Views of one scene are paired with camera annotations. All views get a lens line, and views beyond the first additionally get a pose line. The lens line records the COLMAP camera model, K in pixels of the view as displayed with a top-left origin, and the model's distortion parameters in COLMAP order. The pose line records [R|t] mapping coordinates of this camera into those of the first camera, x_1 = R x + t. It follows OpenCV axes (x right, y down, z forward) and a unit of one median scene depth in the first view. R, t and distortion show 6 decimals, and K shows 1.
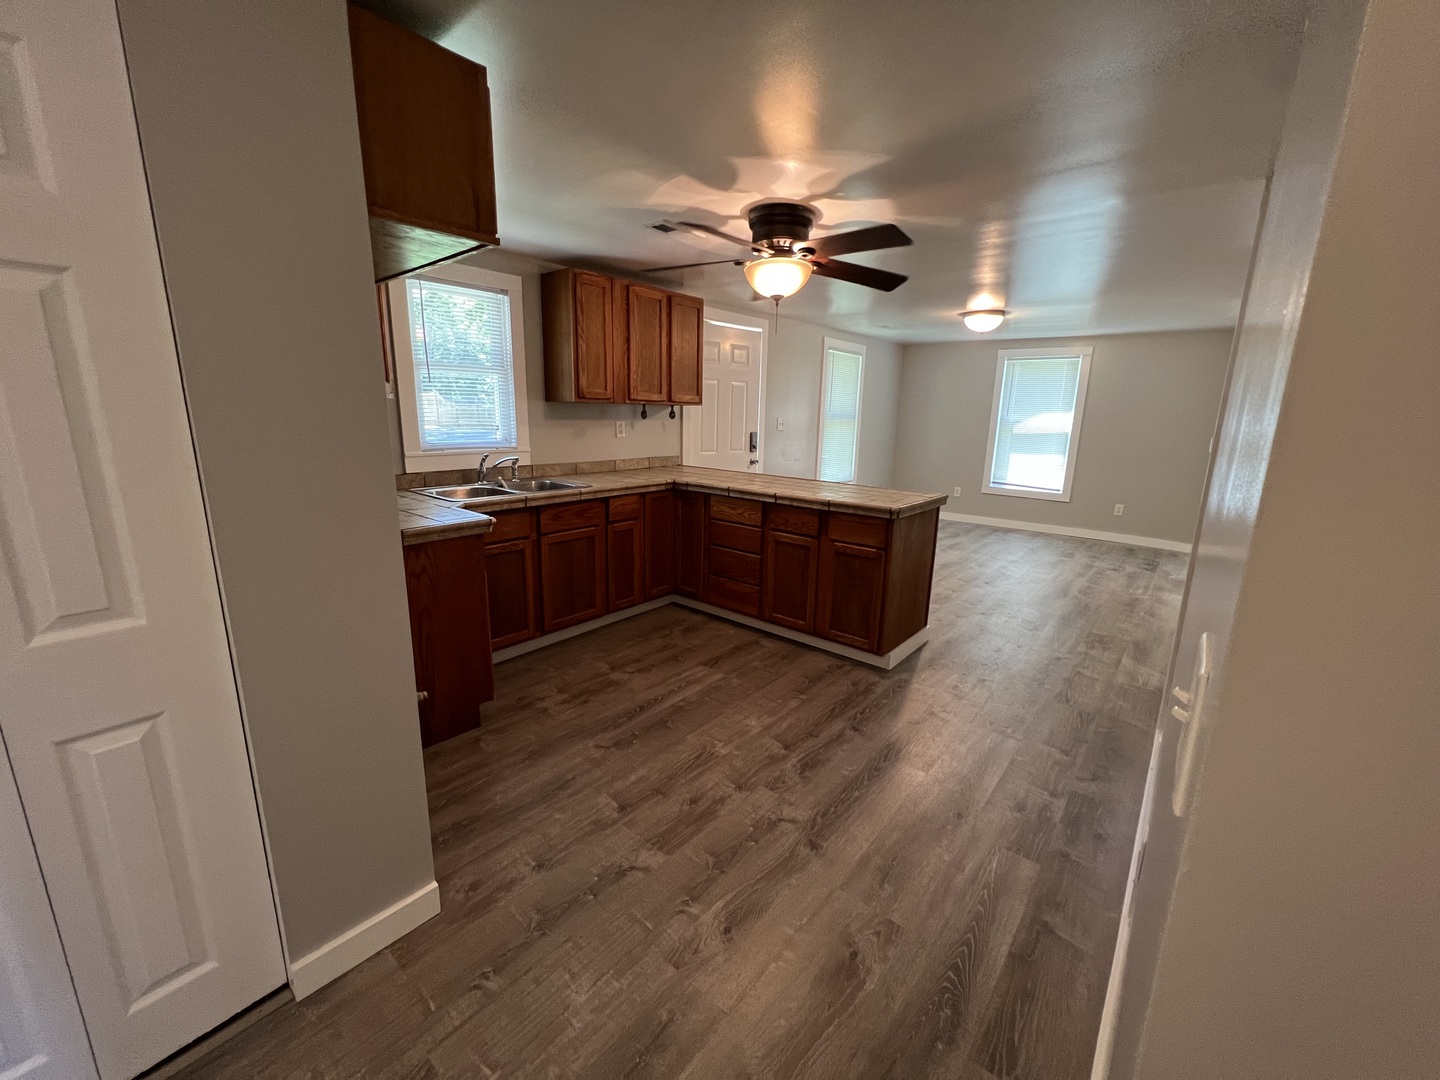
lens RADIAL K [[579.5, 0, 721.2], [0, 579.5, 534.1], [0, 0, 1]] dist [-0.000114, 0.000092]
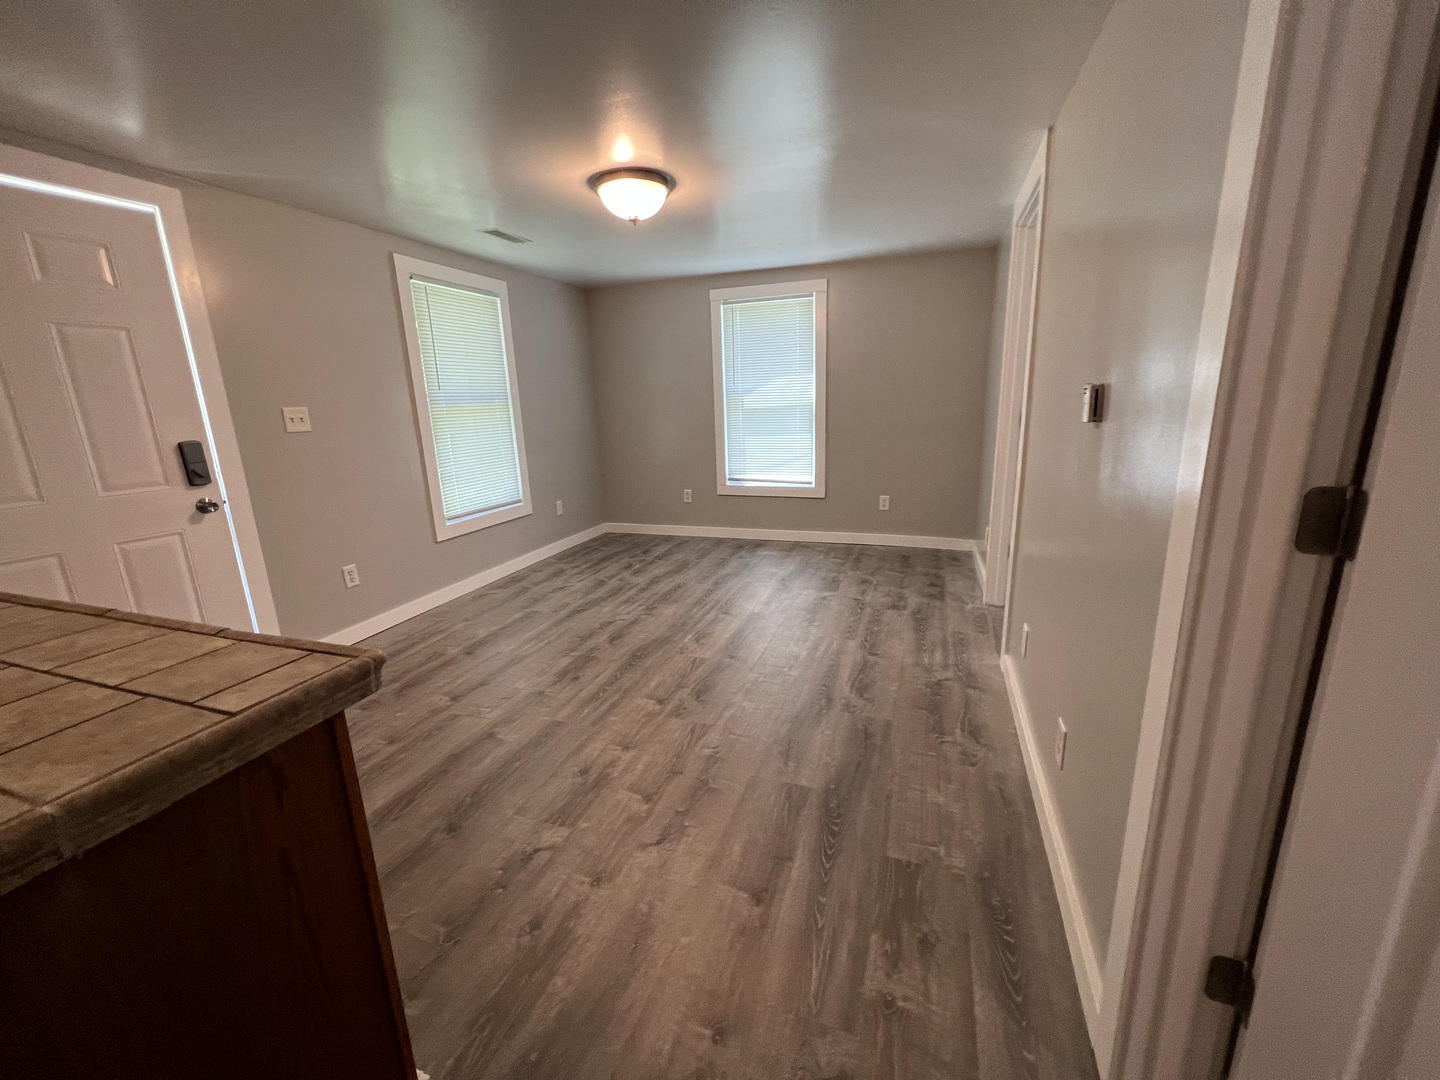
lens RADIAL K [[580.9, 0, 722.3], [0, 580.9, 533.2], [0, 0, 1]] dist [-0.003564, 0.000286]
pose [[0.934173, -0.134320, 0.330573, 0.247143], [0.128539, 0.990922, 0.039393, -0.060766], [-0.332863, 0.005692, 0.942958, 0.376922]]
